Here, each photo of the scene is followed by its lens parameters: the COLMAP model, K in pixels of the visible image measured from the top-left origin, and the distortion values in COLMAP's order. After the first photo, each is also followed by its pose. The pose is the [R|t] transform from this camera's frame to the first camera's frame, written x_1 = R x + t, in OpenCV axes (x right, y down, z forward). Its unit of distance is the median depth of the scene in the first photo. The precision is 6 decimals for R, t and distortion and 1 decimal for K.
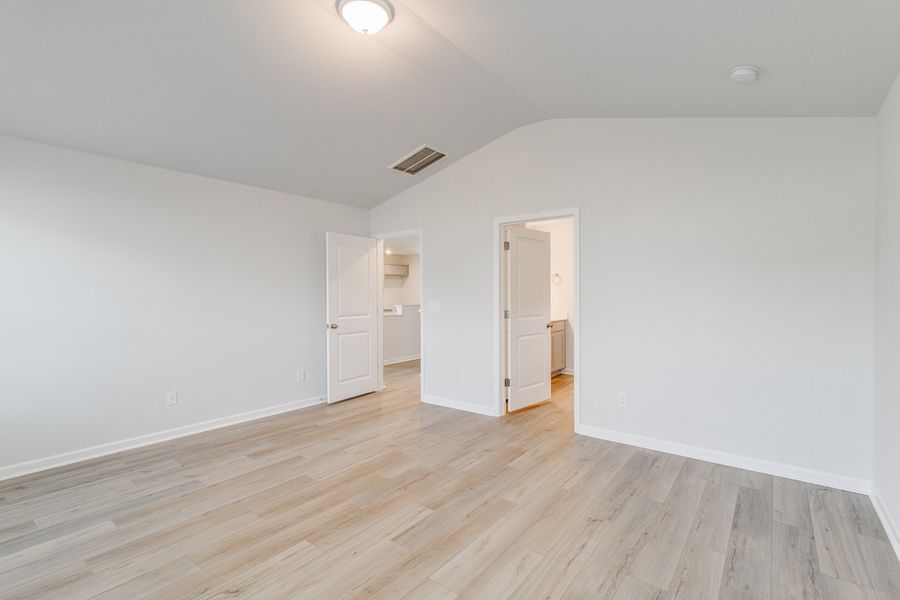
lens RADIAL K [[415.9, 0, 453.5], [0, 415.9, 296.2], [0, 0, 1]] dist [0.010083, 0.000028]
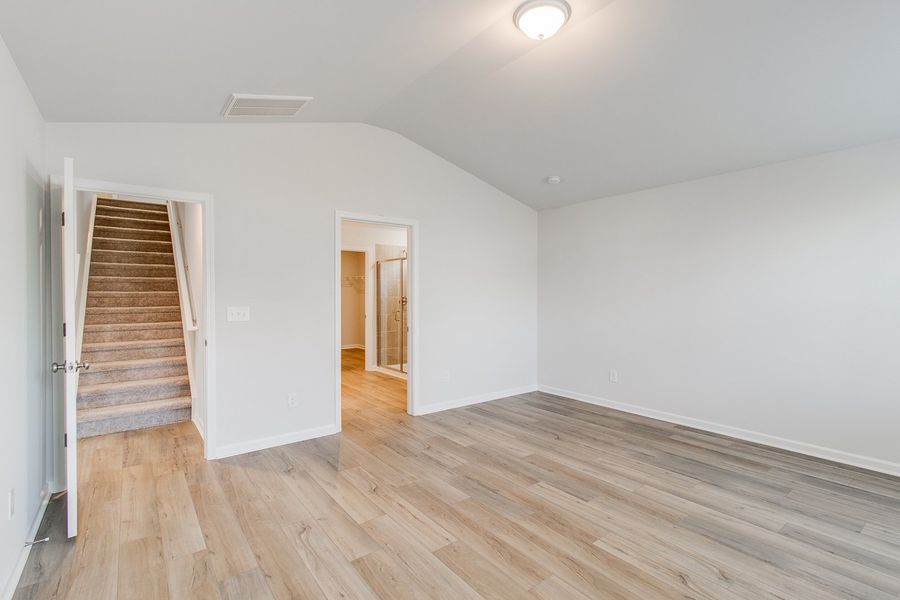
lens RADIAL K [[415.9, 0, 453.5], [0, 415.9, 296.2], [0, 0, 1]] dist [0.010083, 0.000028]
pose [[0.251397, 0.000097, 0.967884, -1.093216], [0.005758, 0.999982, -0.001596, -0.000259], [-0.967867, 0.005974, 0.251392, 0.836795]]
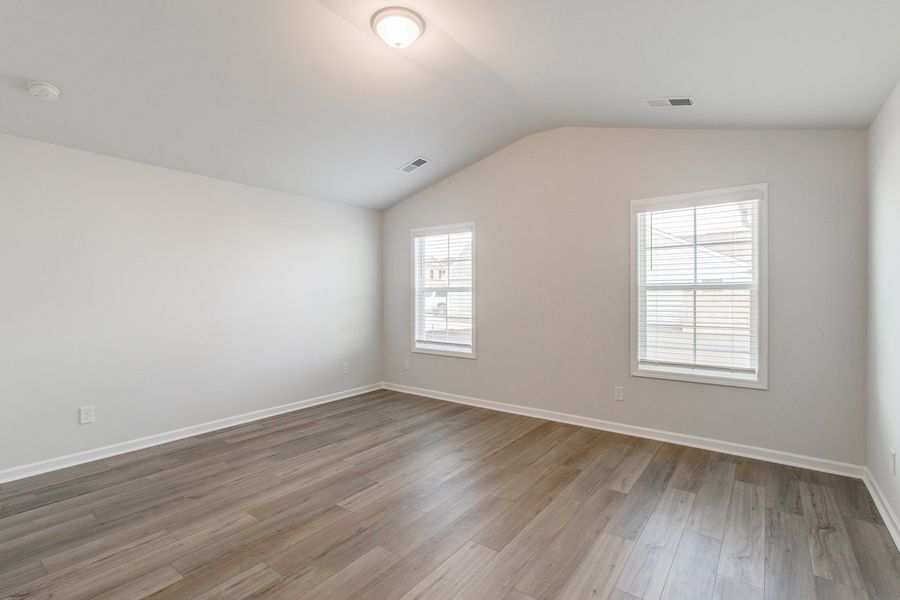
lens RADIAL K [[415.9, 0, 453.5], [0, 415.9, 296.2], [0, 0, 1]] dist [0.010083, 0.000028]
pose [[-0.999896, 0.004719, -0.013659, -0.290350], [0.004588, 0.999943, 0.009631, -0.008478], [0.013703, 0.009567, -0.999860, 1.807820]]
